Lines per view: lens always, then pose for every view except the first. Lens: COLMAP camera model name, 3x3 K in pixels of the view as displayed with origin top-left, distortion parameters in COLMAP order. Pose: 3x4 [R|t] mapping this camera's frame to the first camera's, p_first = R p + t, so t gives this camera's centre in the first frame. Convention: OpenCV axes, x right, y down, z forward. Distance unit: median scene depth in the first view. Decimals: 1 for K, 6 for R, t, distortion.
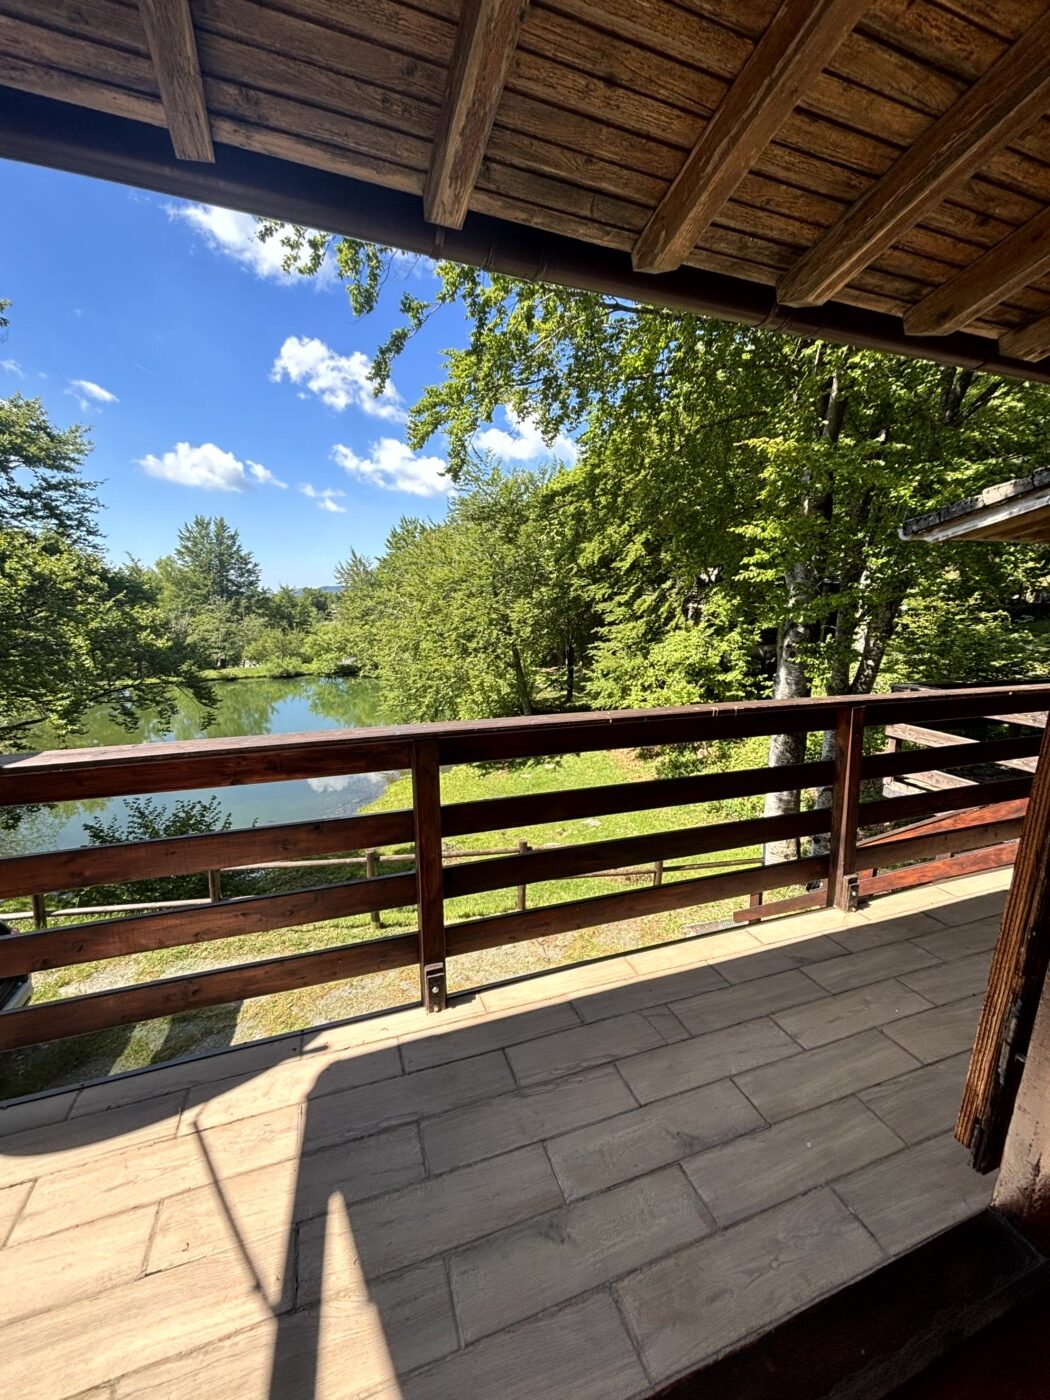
lens RADIAL K [[565.0, 0, 531.0], [0, 565.0, 703.3], [0, 0, 1]] dist [0.000134, -0.000178]
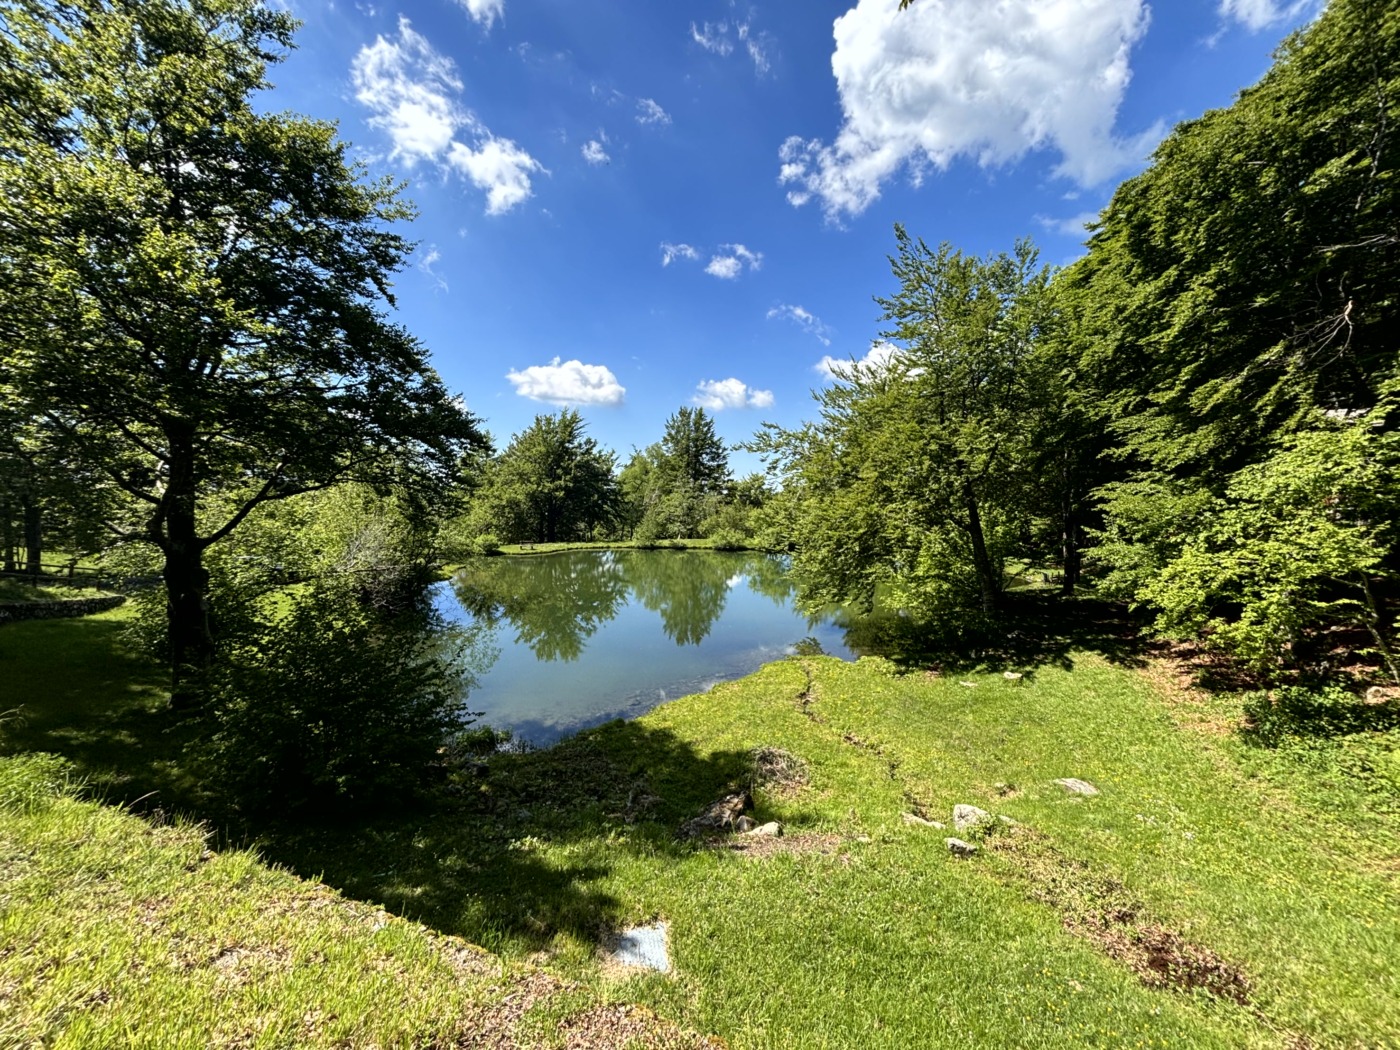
lens RADIAL K [[561.5, 0, 703.2], [0, 561.5, 523.8], [0, 0, 1]] dist [0.000582, -0.000808]
pose [[0.859102, 0.030386, -0.510902, 0.050836], [-0.104130, 0.987734, -0.116352, 0.053172], [0.501100, 0.153158, 0.851729, 0.273949]]
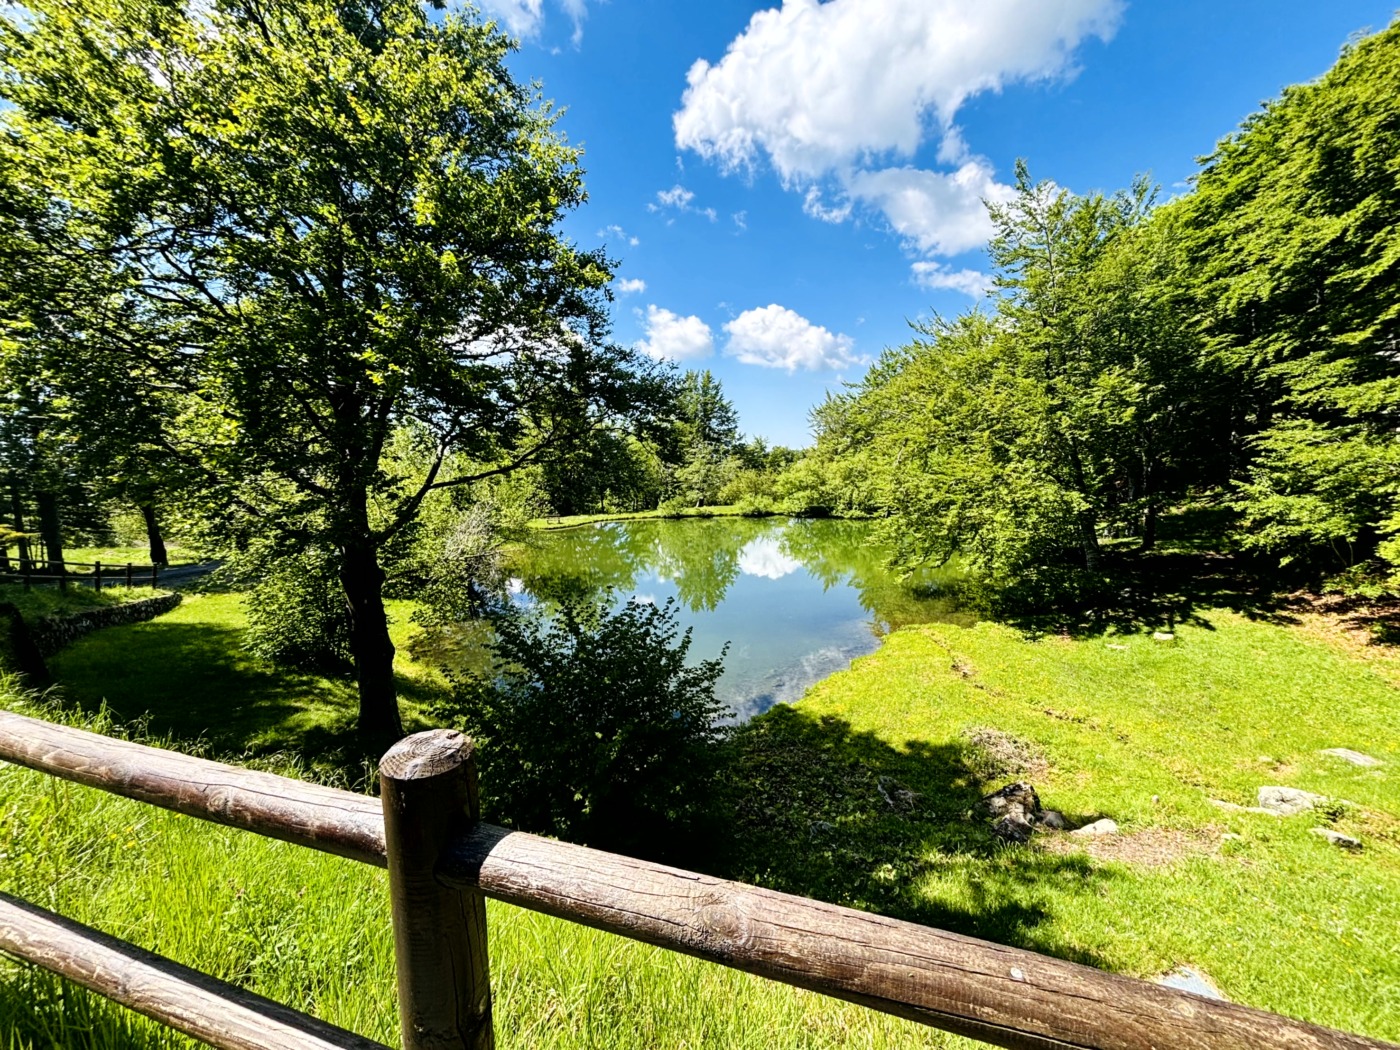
lens RADIAL K [[561.5, 0, 703.2], [0, 561.5, 523.8], [0, 0, 1]] dist [0.000582, -0.000808]
pose [[0.879259, 0.027993, -0.475521, -0.114429], [-0.063227, 0.996297, -0.058259, 0.056495], [0.472130, 0.081291, 0.877773, 0.229421]]
